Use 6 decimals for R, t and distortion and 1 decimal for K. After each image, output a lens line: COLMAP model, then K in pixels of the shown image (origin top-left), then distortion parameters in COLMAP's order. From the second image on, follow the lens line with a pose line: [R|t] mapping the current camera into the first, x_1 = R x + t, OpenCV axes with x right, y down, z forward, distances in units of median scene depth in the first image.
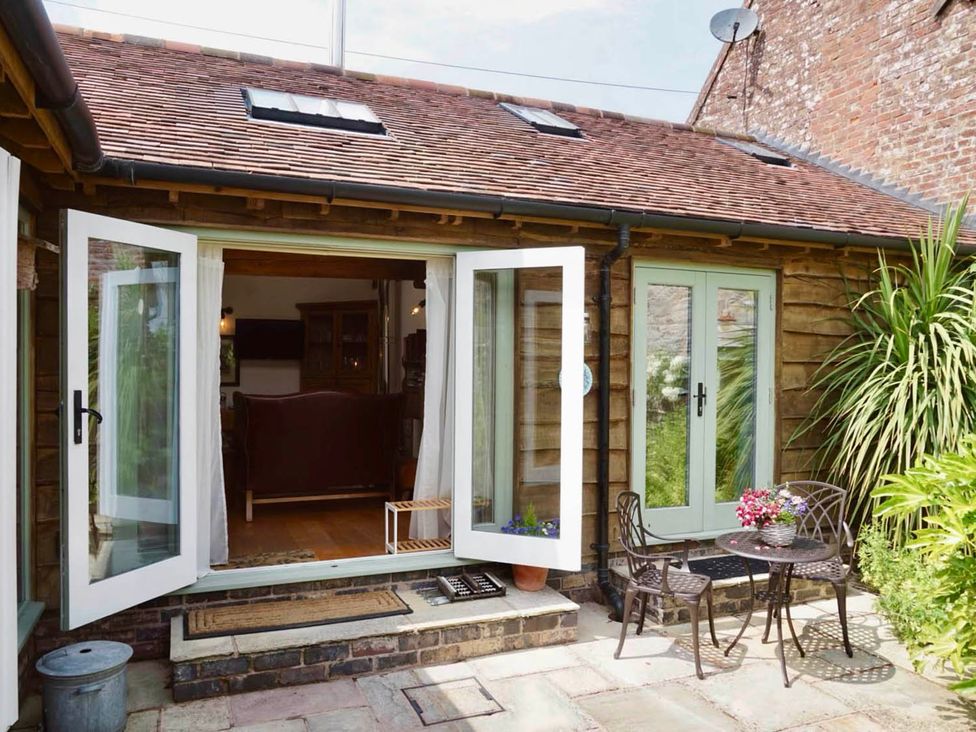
lens RADIAL K [[734.1, 0, 488.0], [0, 734.1, 366.0], [0, 0, 1]] dist [-0.034778, 0.038774]
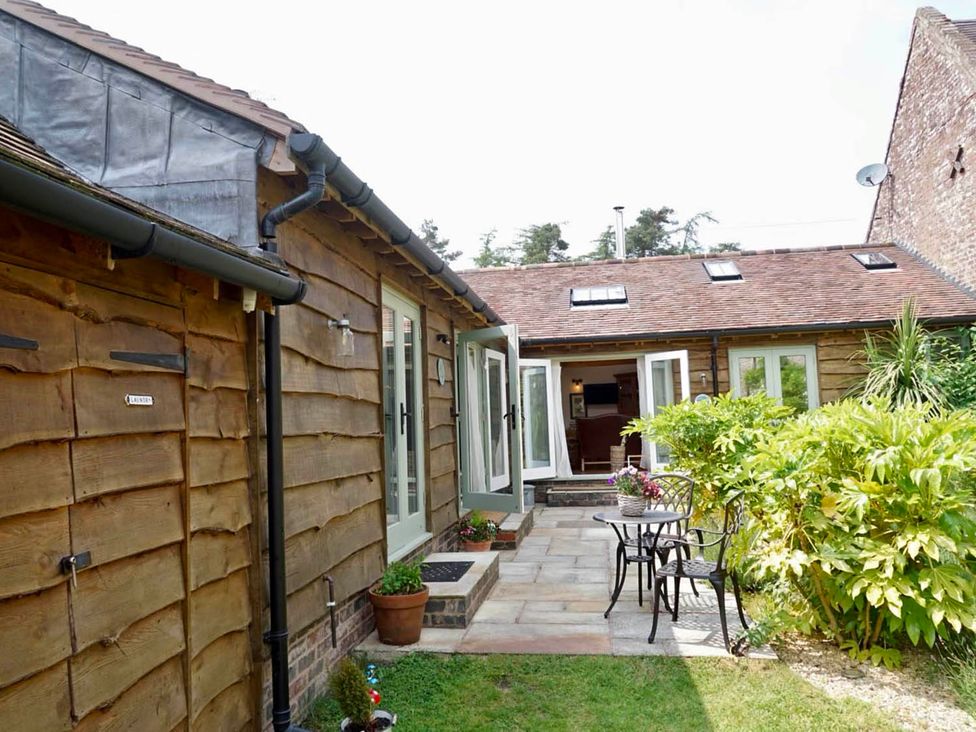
lens RADIAL K [[734.1, 0, 488.0], [0, 734.1, 366.0], [0, 0, 1]] dist [-0.034778, 0.038774]
pose [[0.859254, -0.080431, -0.505186, 0.638794], [0.040432, 0.995151, -0.089668, 0.075839], [0.509948, 0.056622, 0.858340, -1.217851]]
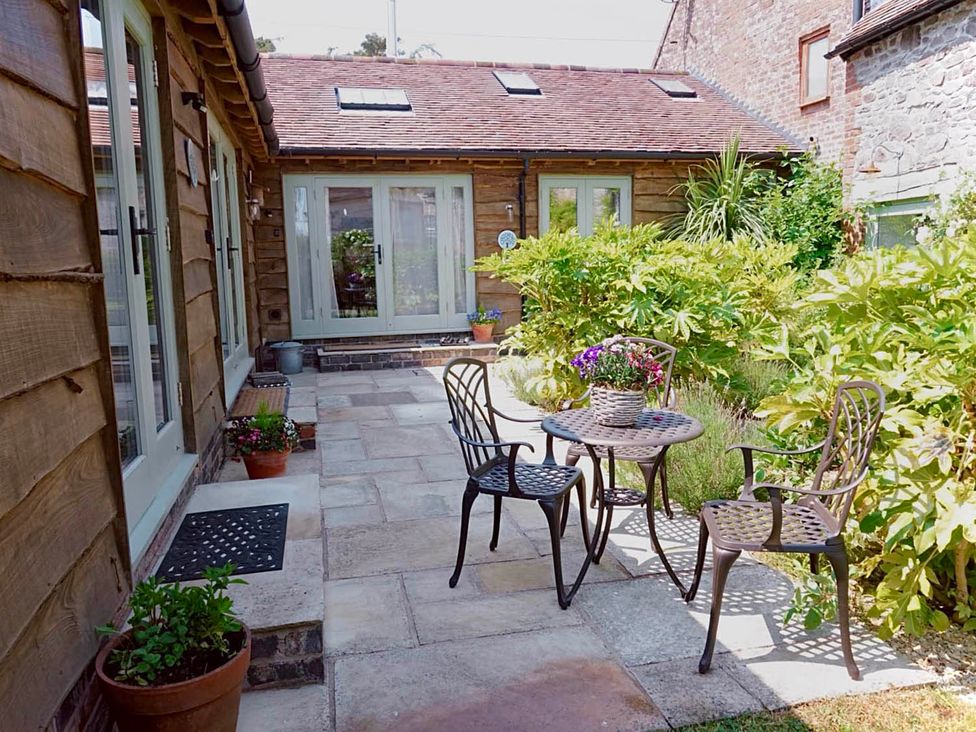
lens RADIAL K [[734.1, 0, 488.0], [0, 734.1, 366.0], [0, 0, 1]] dist [-0.034778, 0.038774]
pose [[0.988315, -0.011135, -0.152017, 0.318548], [0.031738, 0.990502, 0.133785, 0.077000], [0.149083, -0.137046, 0.979282, -0.846825]]
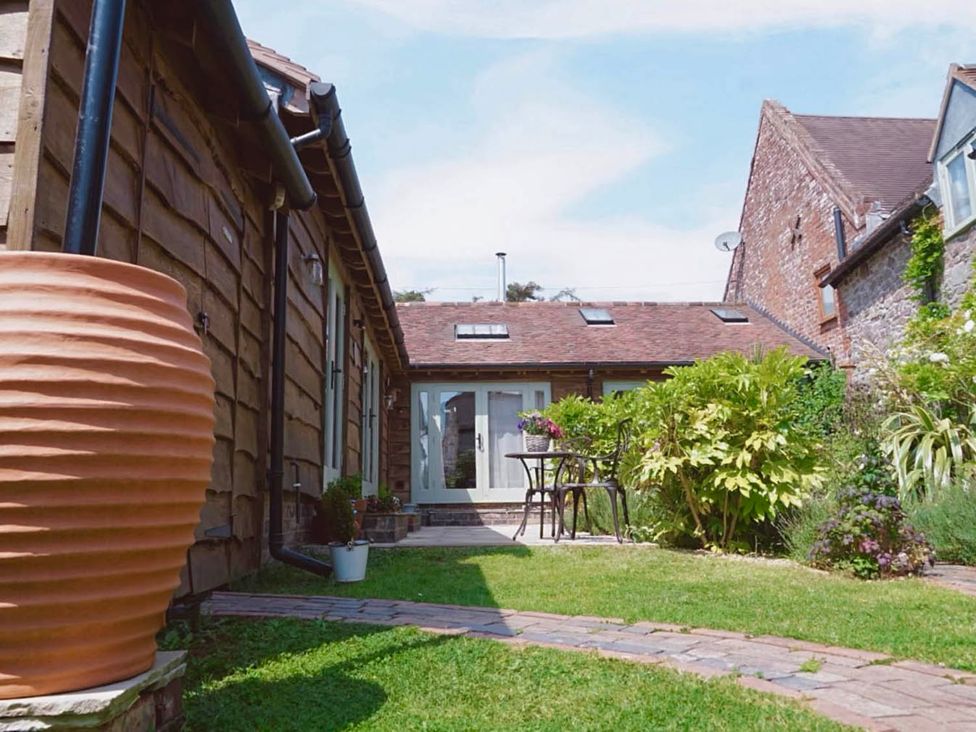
lens RADIAL K [[793.5, 0, 488.0], [0, 793.5, 366.0], [0, 0, 1]] dist [-0.009419, -0.000179]
pose [[0.942380, -0.085154, -0.323527, 0.635072], [0.023160, 0.981349, -0.190836, 0.273951], [0.333743, 0.172347, 0.926775, -1.447260]]
